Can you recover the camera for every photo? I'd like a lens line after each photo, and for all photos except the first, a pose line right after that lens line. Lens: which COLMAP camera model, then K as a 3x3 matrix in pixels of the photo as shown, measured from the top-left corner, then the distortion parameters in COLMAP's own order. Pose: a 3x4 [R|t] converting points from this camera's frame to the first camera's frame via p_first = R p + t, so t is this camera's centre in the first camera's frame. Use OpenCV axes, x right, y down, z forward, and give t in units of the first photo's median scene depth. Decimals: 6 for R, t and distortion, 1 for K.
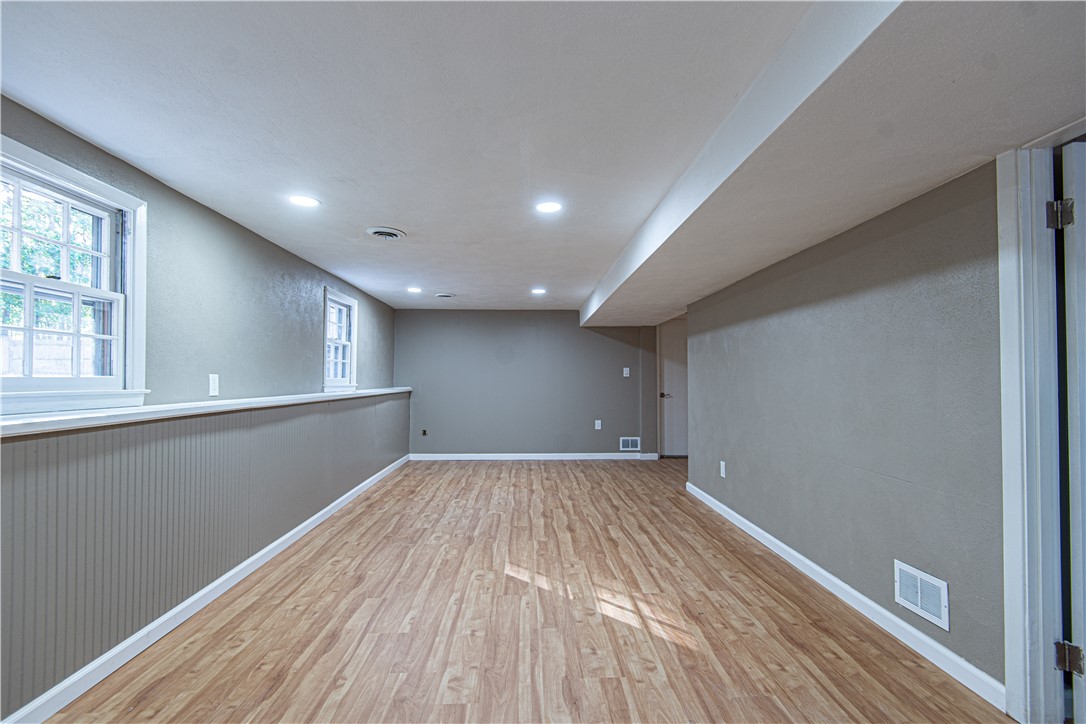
lens RADIAL K [[490.9, 0, 552.2], [0, 490.9, 364.1], [0, 0, 1]] dist [0.019489, -0.000506]
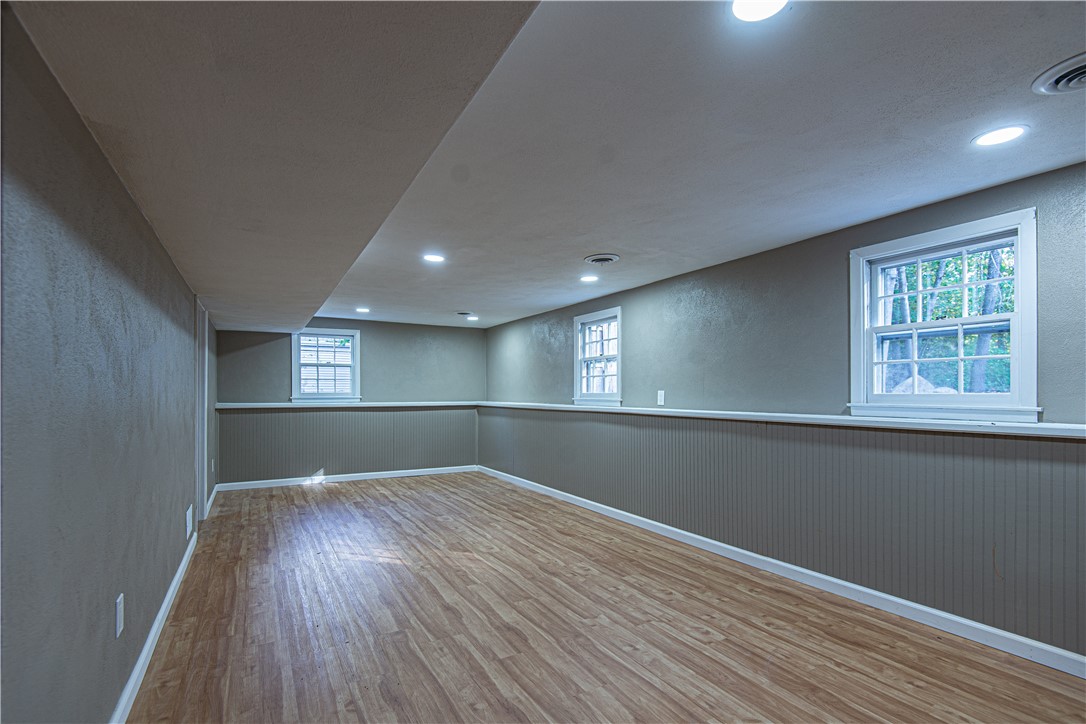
lens RADIAL K [[511.2, 0, 539.9], [0, 511.2, 380.5], [0, 0, 1]] dist [0.001776, -0.000390]
pose [[-0.898285, -0.011303, -0.439268, 0.279954], [0.011239, 0.998751, -0.048682, 0.053864], [0.439270, -0.048667, -0.897036, 1.953391]]
